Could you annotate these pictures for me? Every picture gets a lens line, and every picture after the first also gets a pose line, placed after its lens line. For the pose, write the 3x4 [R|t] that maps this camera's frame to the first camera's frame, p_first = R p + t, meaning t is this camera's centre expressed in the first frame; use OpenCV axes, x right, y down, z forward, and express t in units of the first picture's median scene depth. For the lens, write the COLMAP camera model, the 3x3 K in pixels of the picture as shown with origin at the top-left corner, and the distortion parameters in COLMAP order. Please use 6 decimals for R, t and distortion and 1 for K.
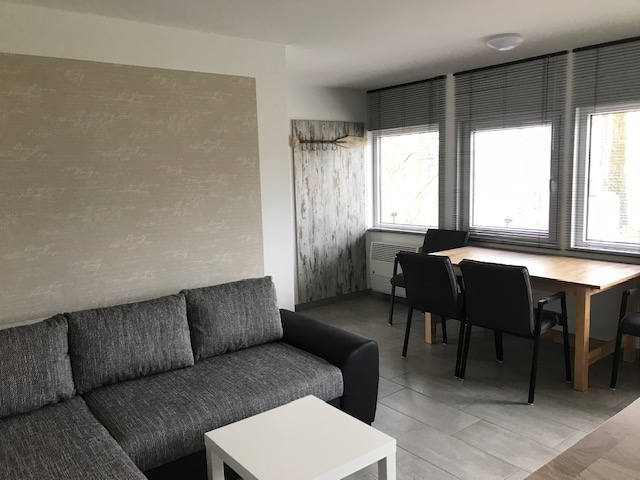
lens RADIAL K [[514.5, 0, 320.0], [0, 514.5, 240.0], [0, 0, 1]] dist [0.004801, -0.000048]
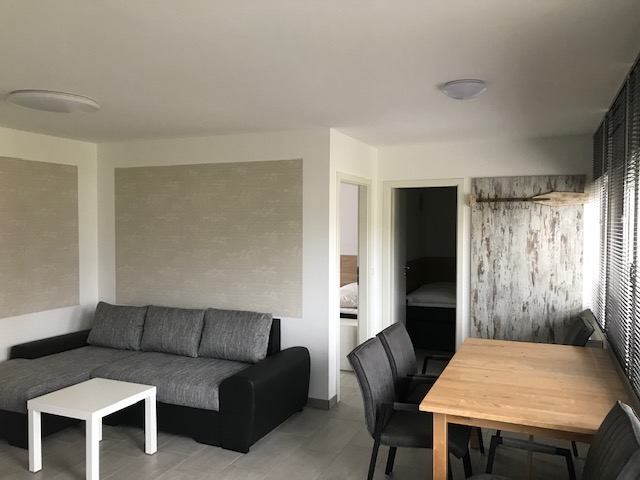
lens RADIAL K [[534.1, 0, 319.6], [0, 534.1, 218.2], [0, 0, 1]] dist [0.010626, 0.002619]
pose [[0.477727, 0.025095, -0.878150, 0.660444], [-0.132383, 0.990234, -0.043720, -0.072772], [0.868477, 0.137138, 0.476383, 0.264452]]
